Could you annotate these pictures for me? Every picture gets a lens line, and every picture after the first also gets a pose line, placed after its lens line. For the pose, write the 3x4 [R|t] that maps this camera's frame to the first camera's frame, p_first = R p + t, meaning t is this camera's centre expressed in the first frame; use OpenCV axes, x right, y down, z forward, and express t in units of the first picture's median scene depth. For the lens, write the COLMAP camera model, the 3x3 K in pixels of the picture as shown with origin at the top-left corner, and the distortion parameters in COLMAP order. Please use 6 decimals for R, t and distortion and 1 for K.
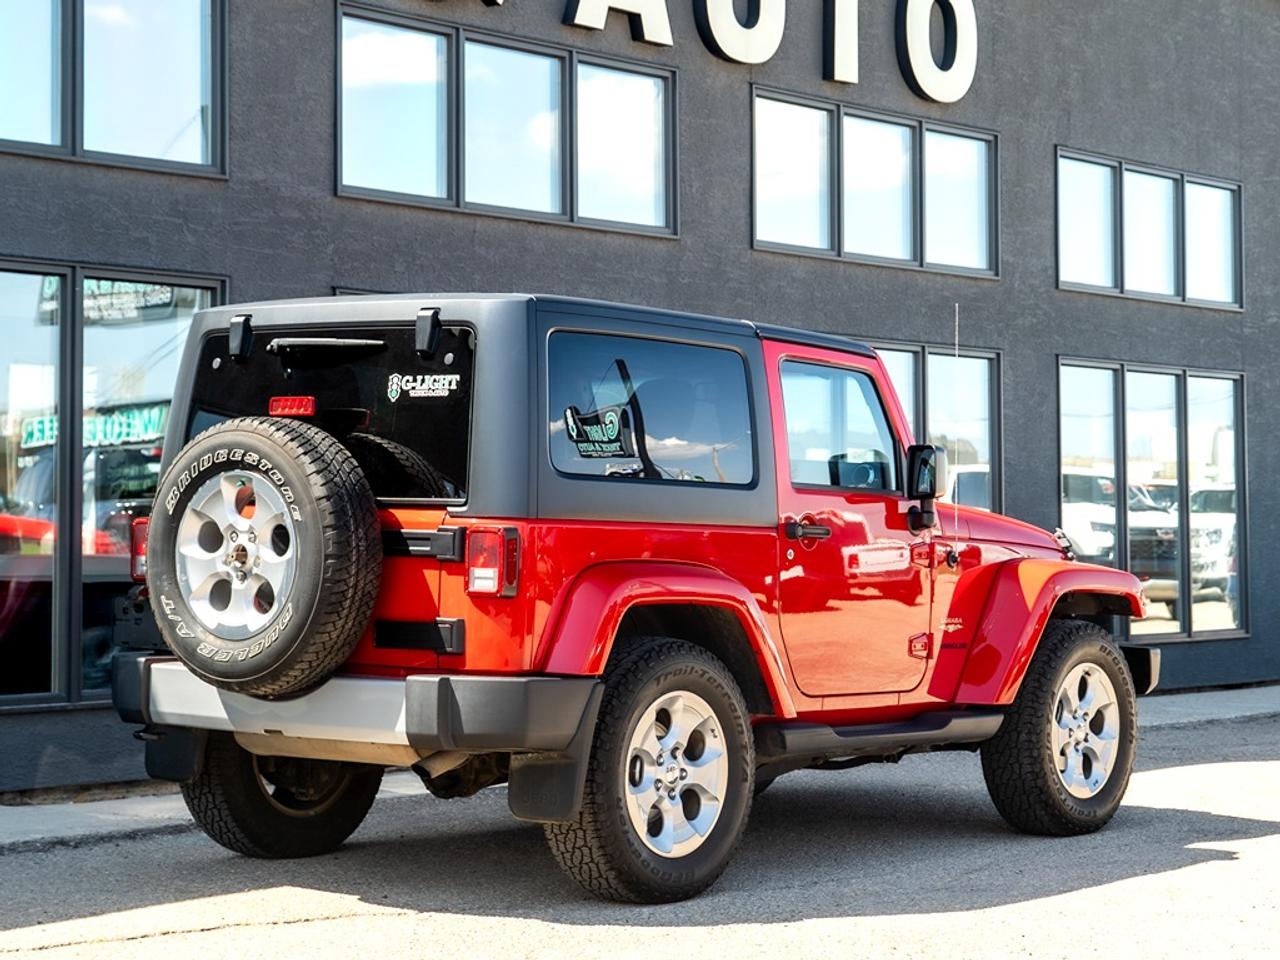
lens RADIAL K [[2060.1, 0, 640.0], [0, 2060.1, 480.0], [0, 0, 1]] dist [0.031949, -0.034341]
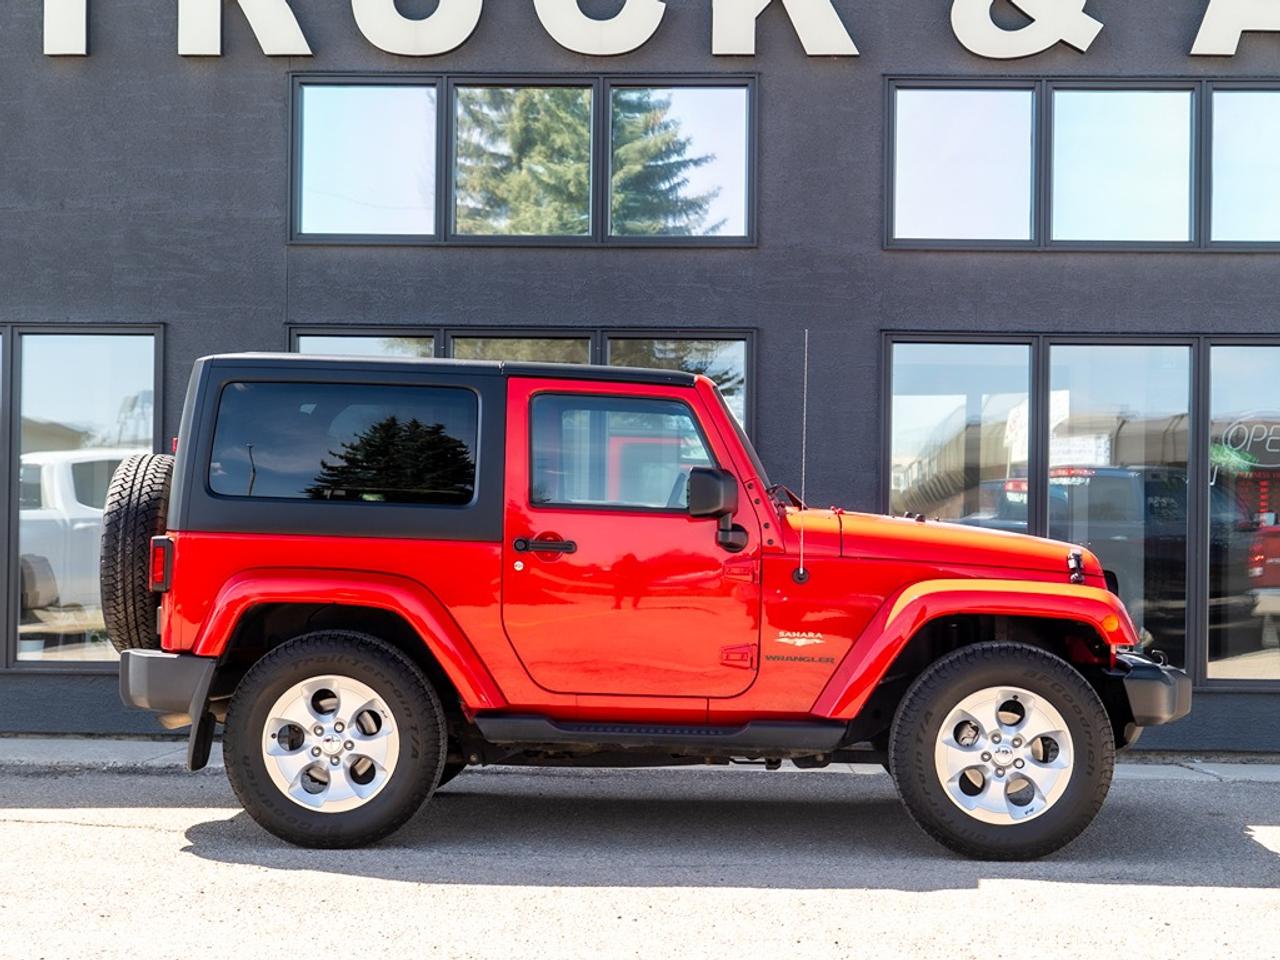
lens RADIAL K [[1869.6, 0, 640.0], [0, 1869.6, 480.0], [0, 0, 1]] dist [0.000476, 0.038703]
pose [[0.762215, -0.008882, -0.647263, 0.491802], [0.001824, 0.999931, -0.011573, 0.000355], [0.647321, 0.007640, 0.762179, 0.158112]]
